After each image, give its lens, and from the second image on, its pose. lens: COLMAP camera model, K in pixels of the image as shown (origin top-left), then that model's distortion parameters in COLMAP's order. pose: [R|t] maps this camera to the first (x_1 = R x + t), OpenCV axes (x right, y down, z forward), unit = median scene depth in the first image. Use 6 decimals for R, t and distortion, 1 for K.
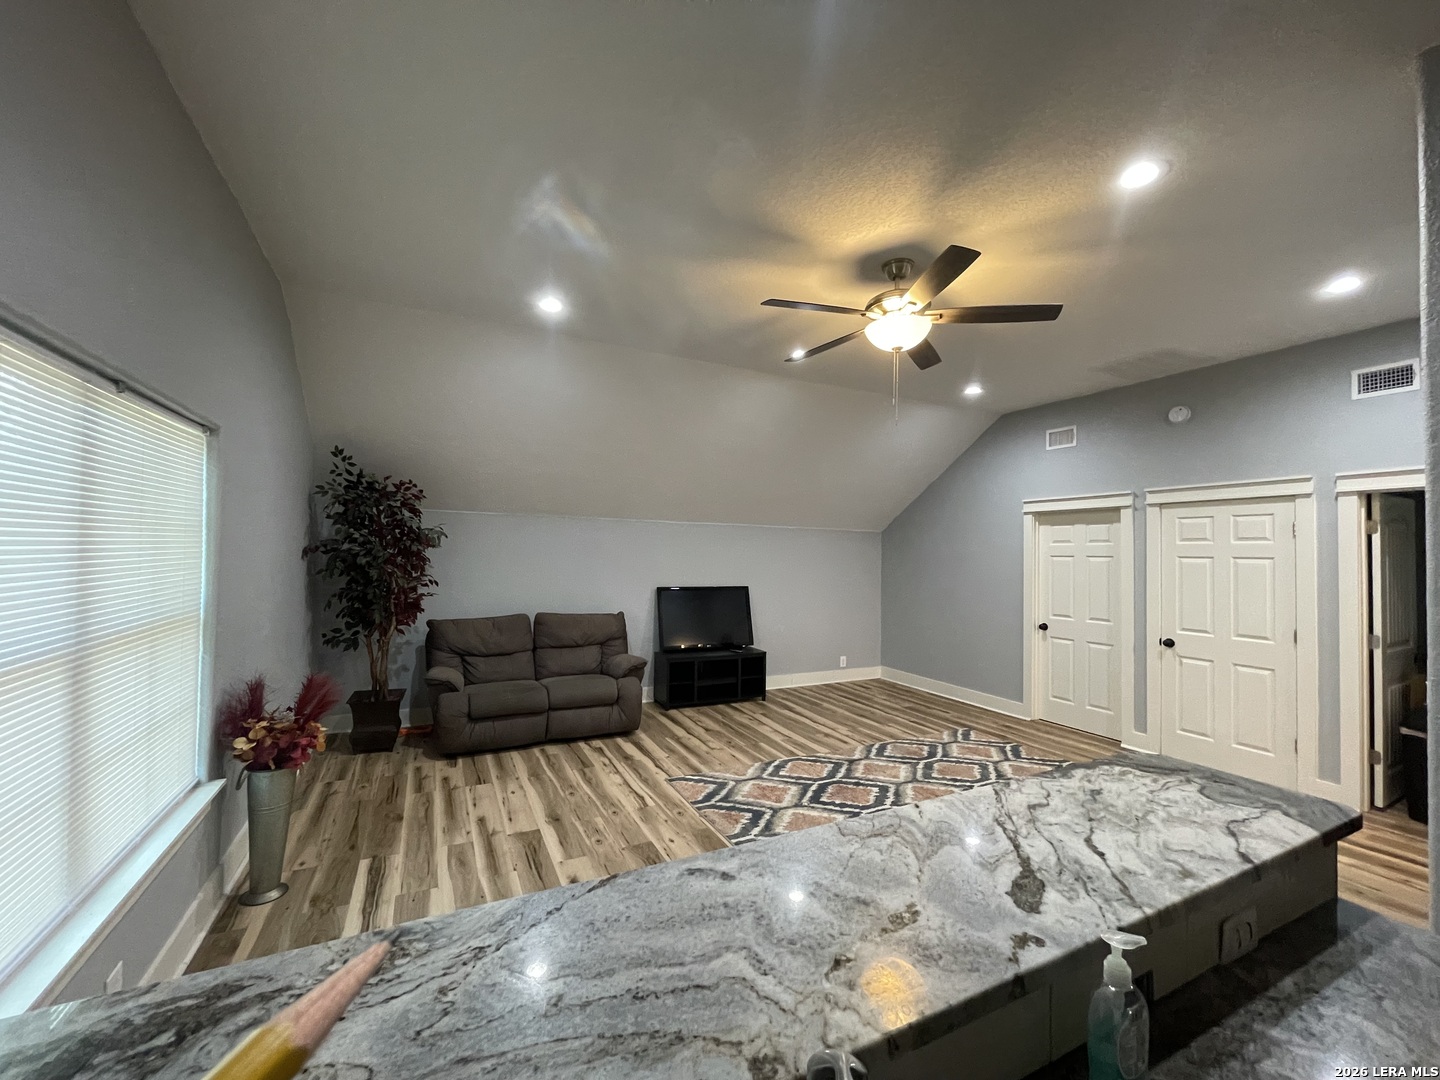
lens RADIAL K [[581.9, 0, 716.0], [0, 581.9, 542.9], [0, 0, 1]] dist [0.014946, 0.000057]
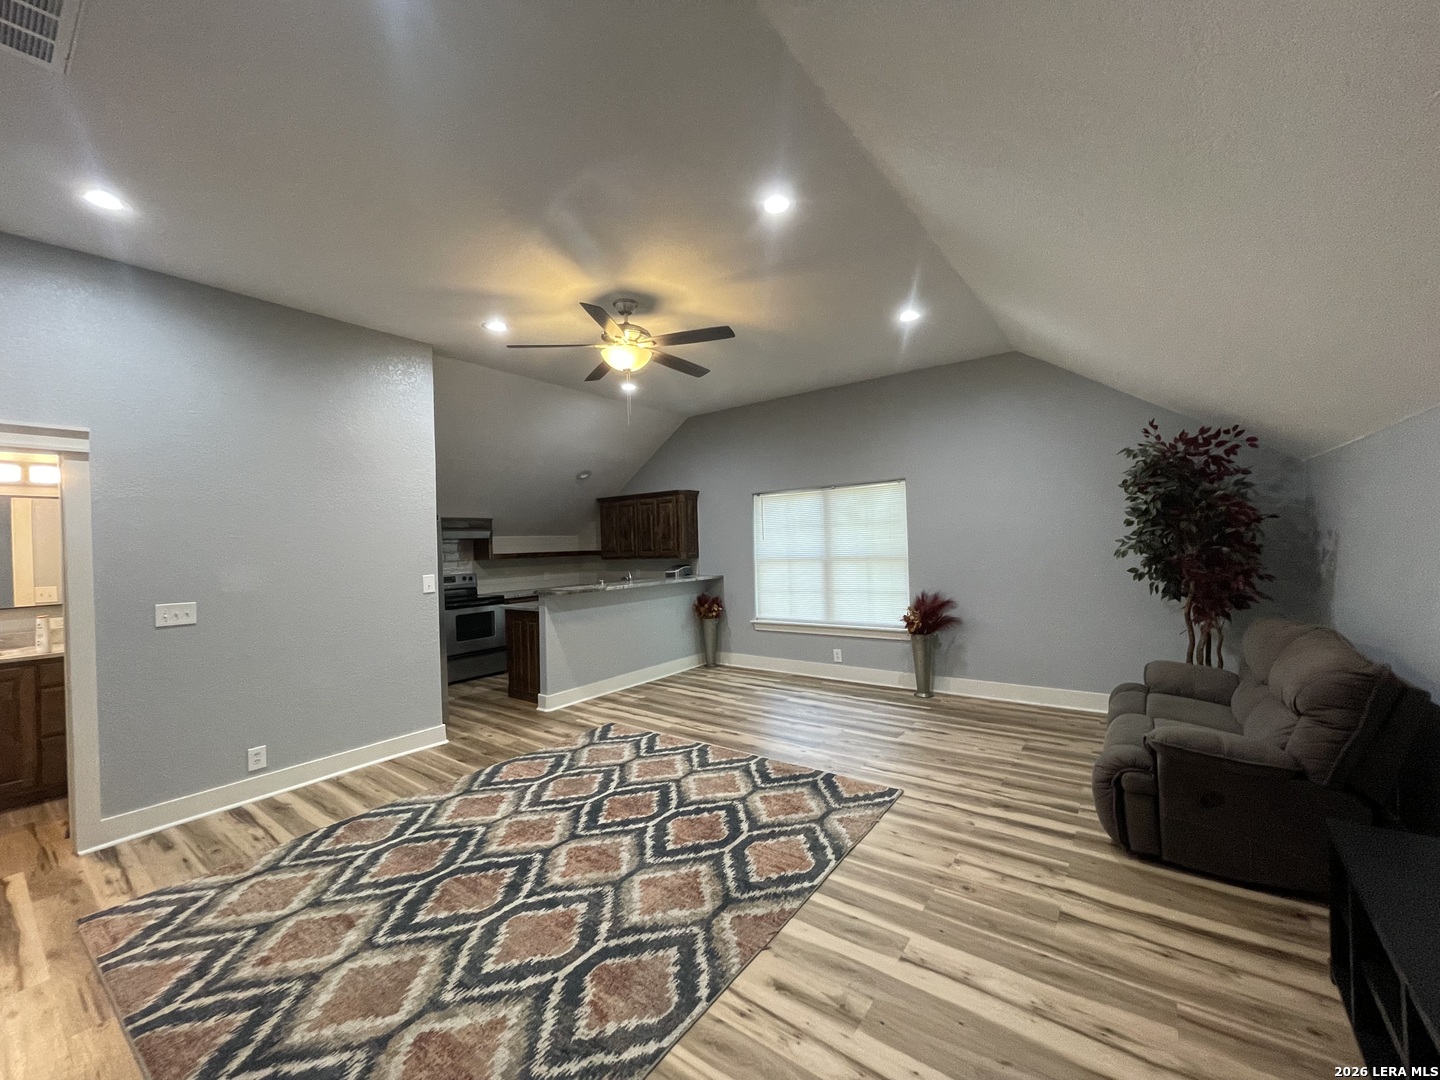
lens RADIAL K [[581.9, 0, 716.0], [0, 581.9, 542.9], [0, 0, 1]] dist [0.014946, 0.000057]
pose [[-0.890609, 0.006870, -0.454718, 0.538799], [0.020560, 0.999472, -0.025168, 0.062894], [0.454305, -0.031764, -0.890280, 1.649531]]
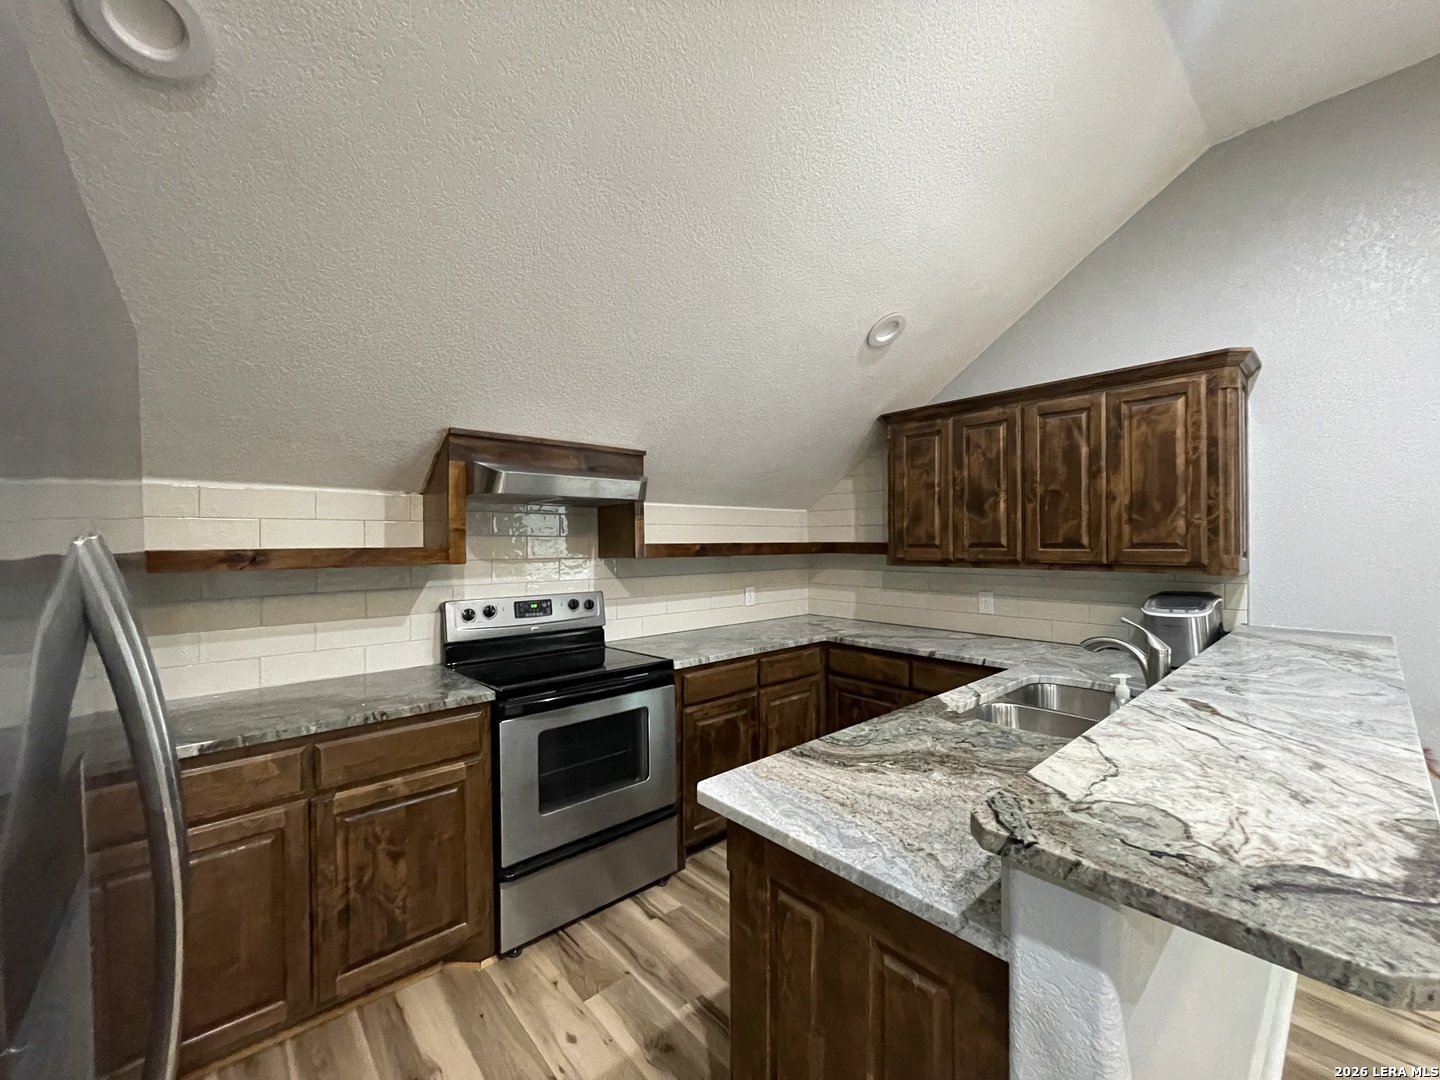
lens RADIAL K [[576.7, 0, 713.5], [0, 576.7, 541.3], [0, 0, 1]] dist [-0.003468, -0.000415]
pose [[-0.967797, -0.014929, -0.251289, 0.427671], [-0.010023, 0.999734, -0.020792, 0.048681], [0.251532, -0.017603, -0.967689, 0.433624]]
